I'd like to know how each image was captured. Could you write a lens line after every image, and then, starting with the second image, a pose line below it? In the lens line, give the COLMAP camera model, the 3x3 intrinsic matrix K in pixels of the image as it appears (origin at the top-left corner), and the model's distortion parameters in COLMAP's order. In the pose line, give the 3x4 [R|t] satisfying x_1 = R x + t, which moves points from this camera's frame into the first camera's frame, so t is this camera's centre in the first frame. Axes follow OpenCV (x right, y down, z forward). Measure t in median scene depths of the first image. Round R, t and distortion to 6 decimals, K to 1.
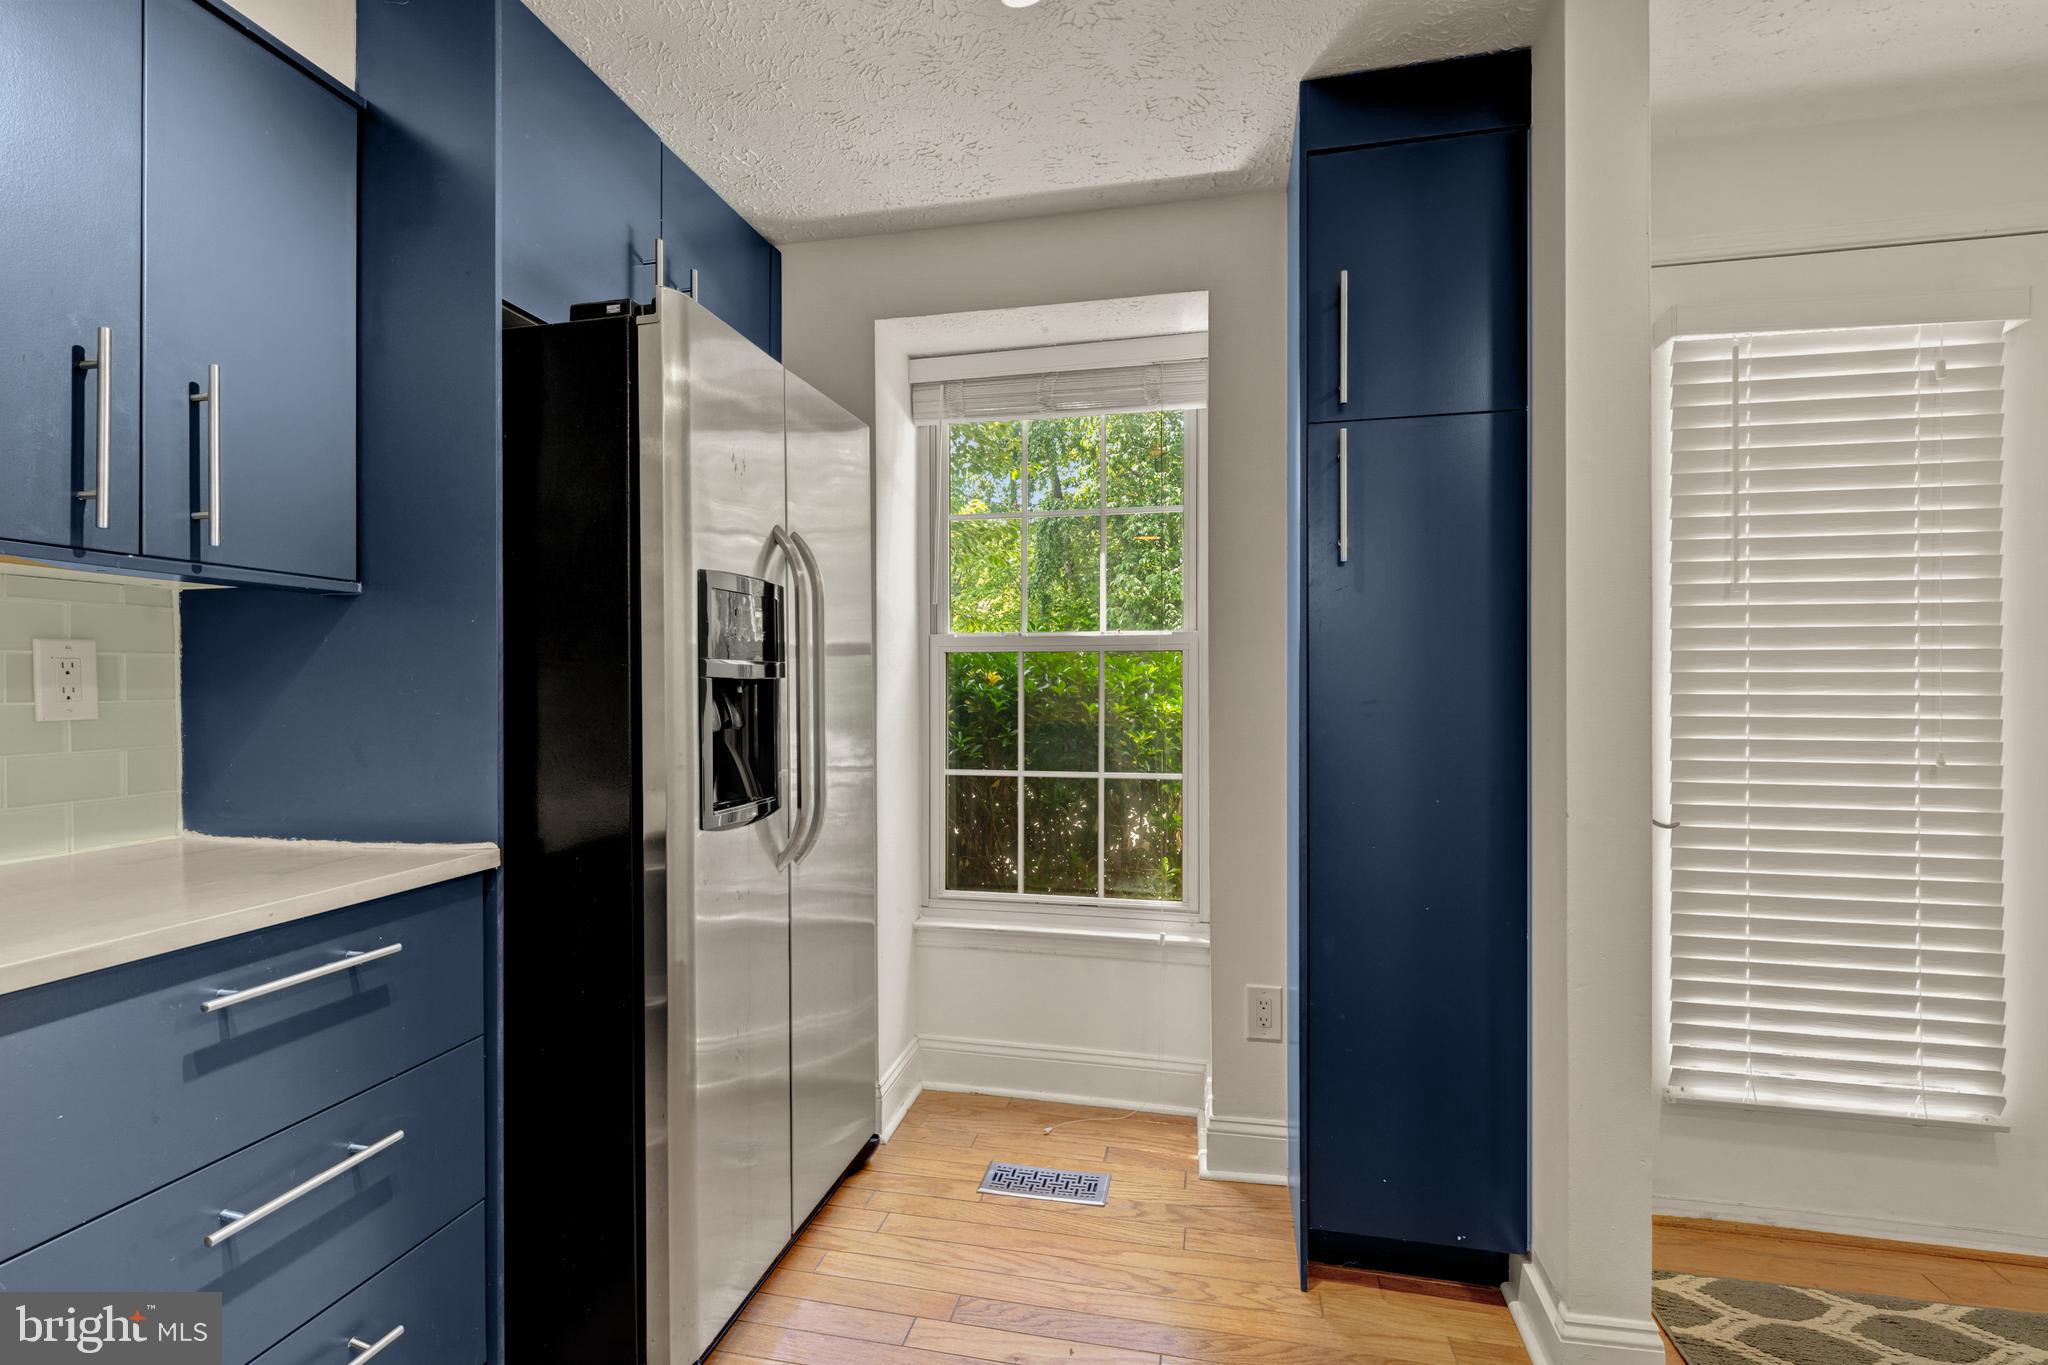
lens RADIAL K [[925.4, 0, 1022.6], [0, 925.4, 686.7], [0, 0, 1]] dist [0.001057, 0.000032]
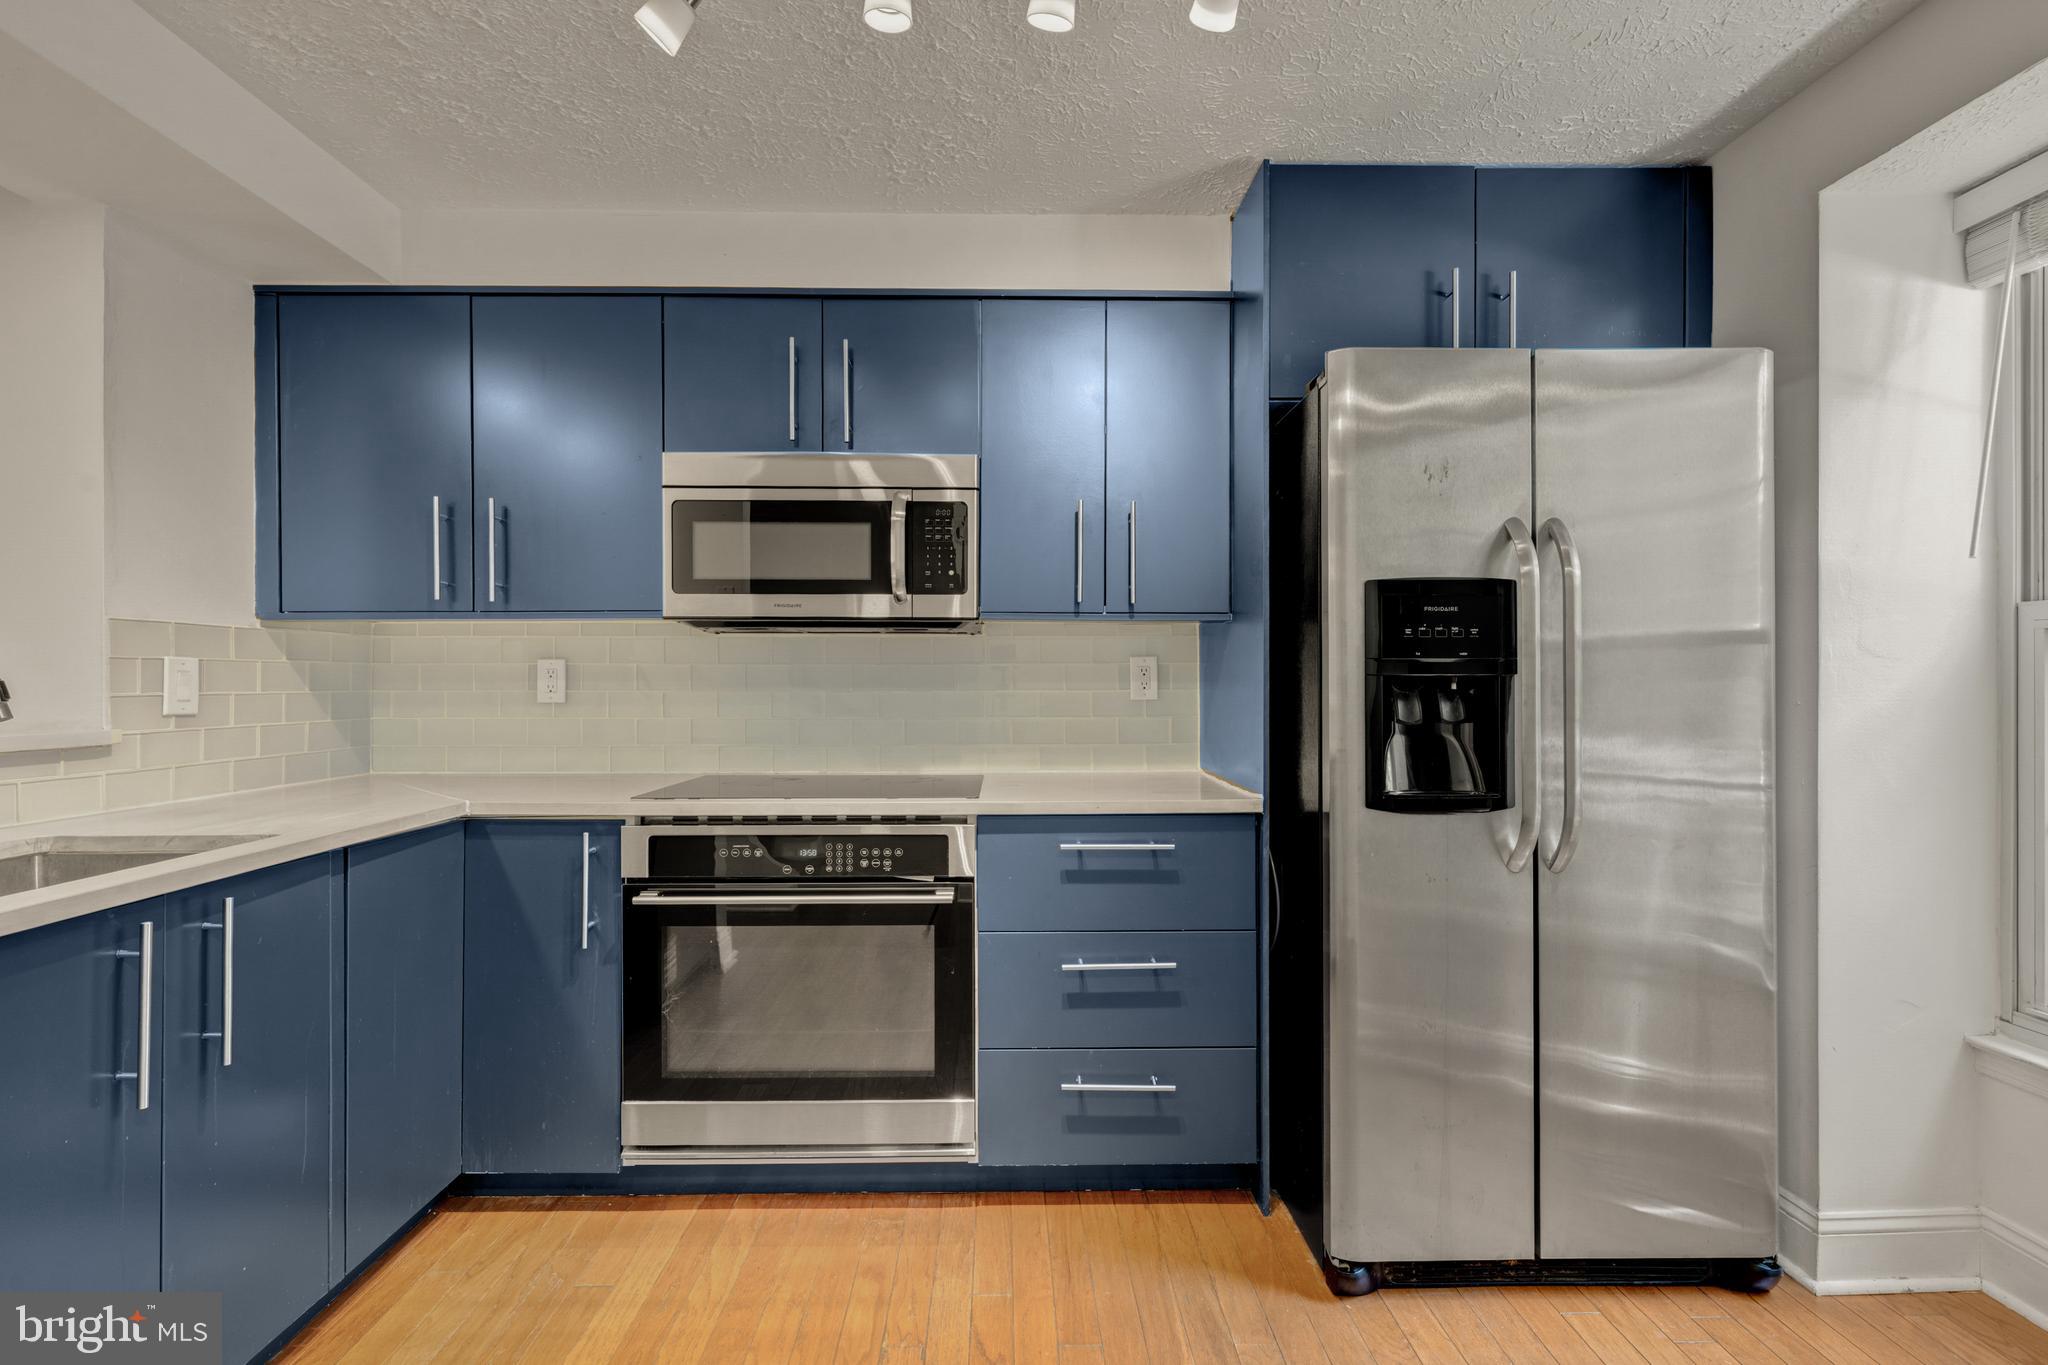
lens RADIAL K [[895.8, 0, 1011.9], [0, 895.8, 683.4], [0, 0, 1]] dist [-0.000195, -0.000028]
pose [[0.226701, 0.004719, -0.973953, 0.495394], [-0.001126, 0.999989, 0.004583, -0.003055], [0.973964, 0.000057, 0.226704, 0.250890]]
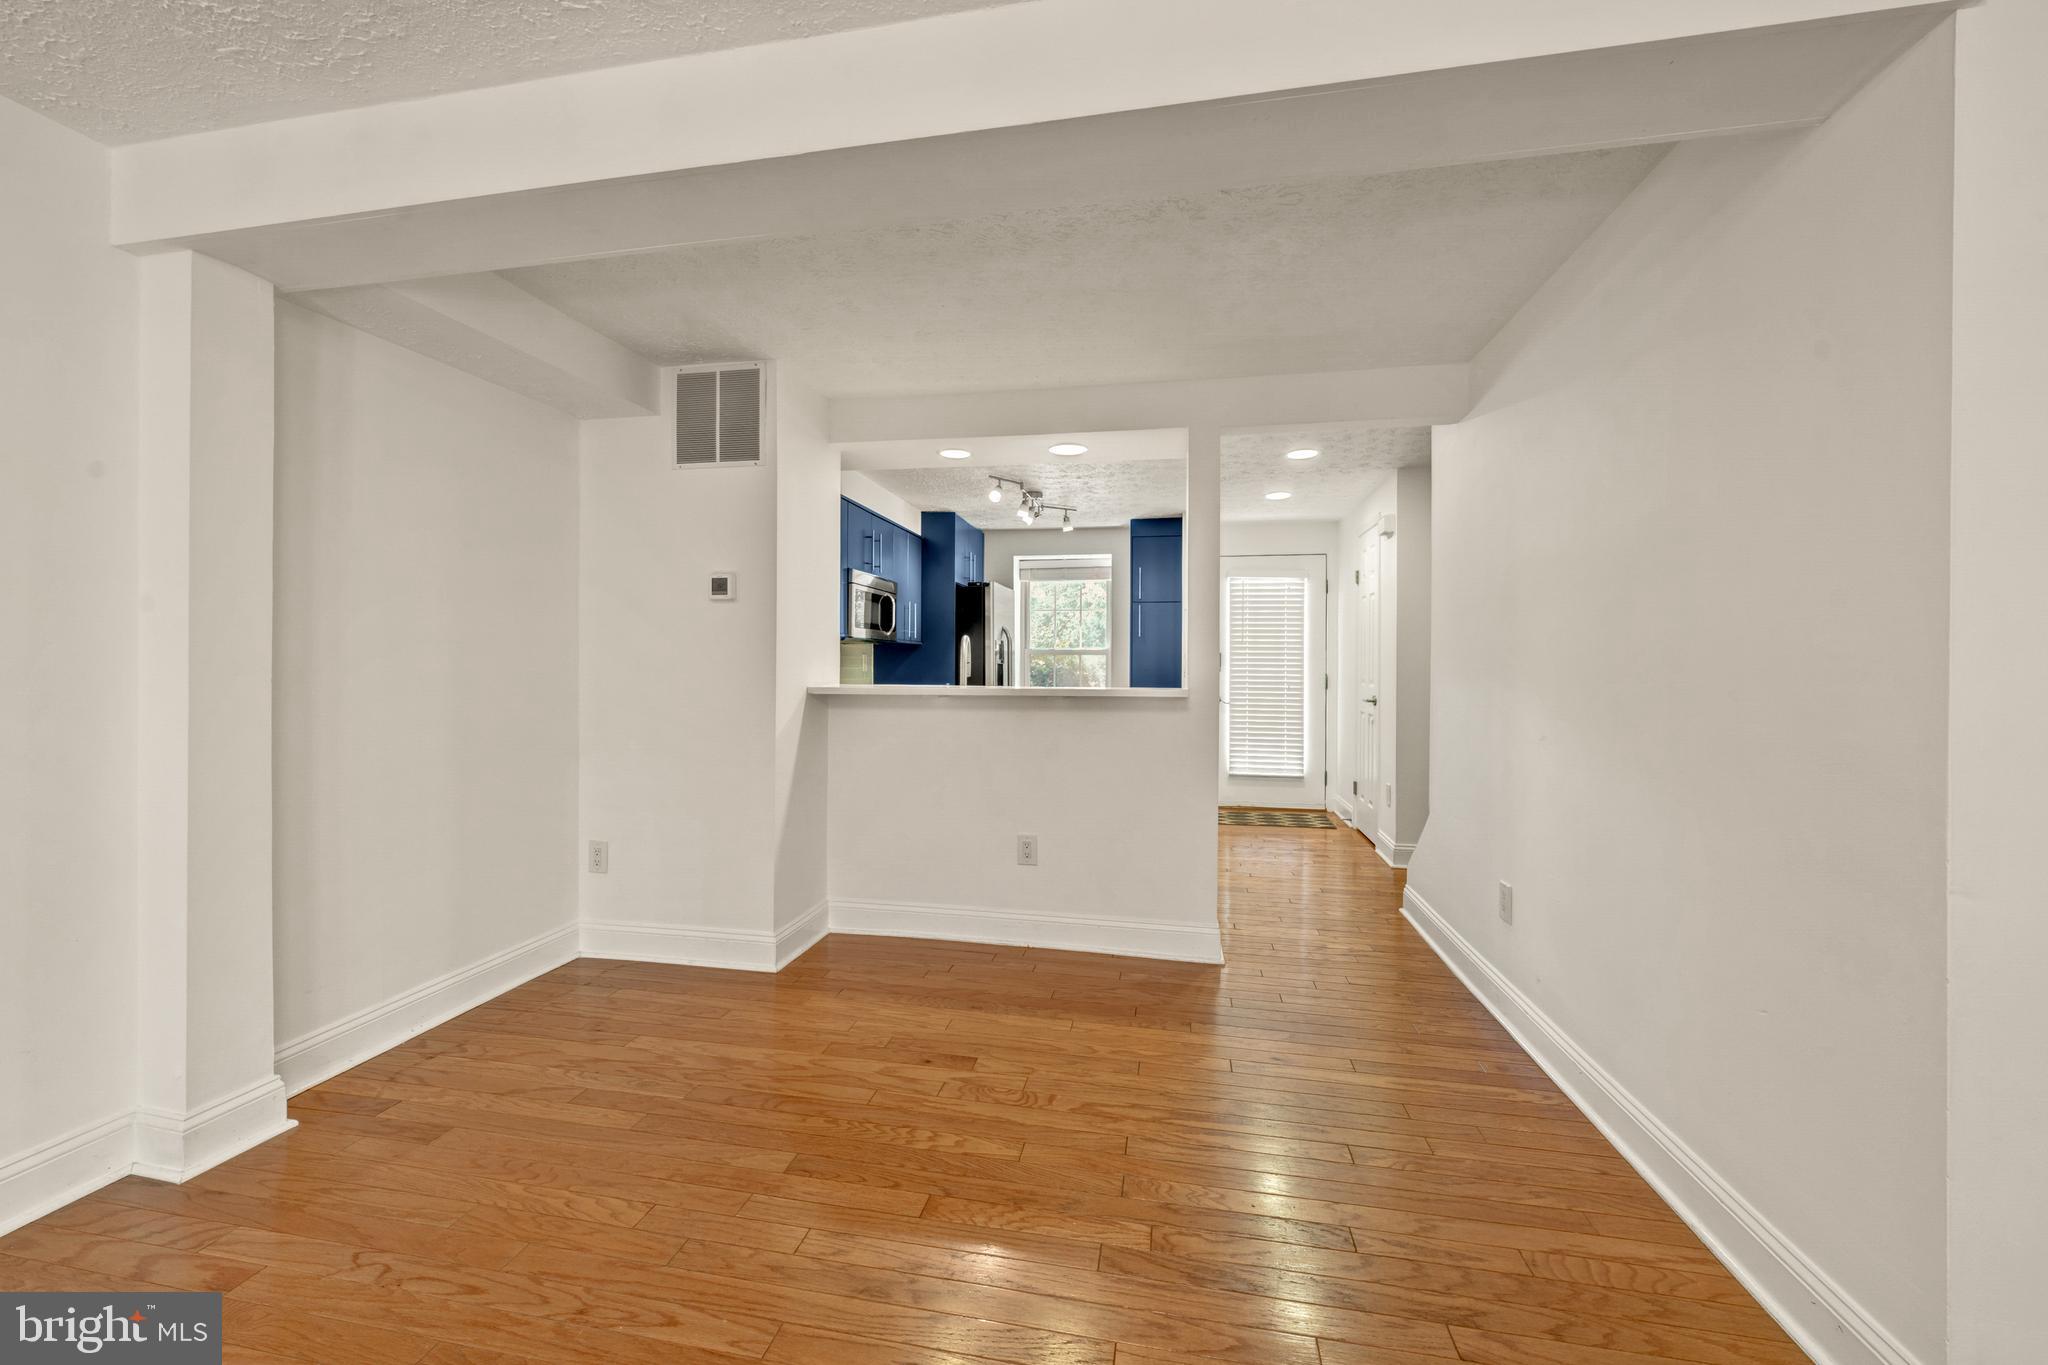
lens RADIAL K [[799.7, 0, 1014.9], [0, 799.7, 674.1], [0, 0, 1]] dist [-0.002922, -0.000579]
pose [[0.999610, 0.006604, 0.027150, -0.287339], [-0.006847, 0.999937, 0.008871, 0.005169], [-0.027089, -0.009053, 0.999592, -2.338705]]
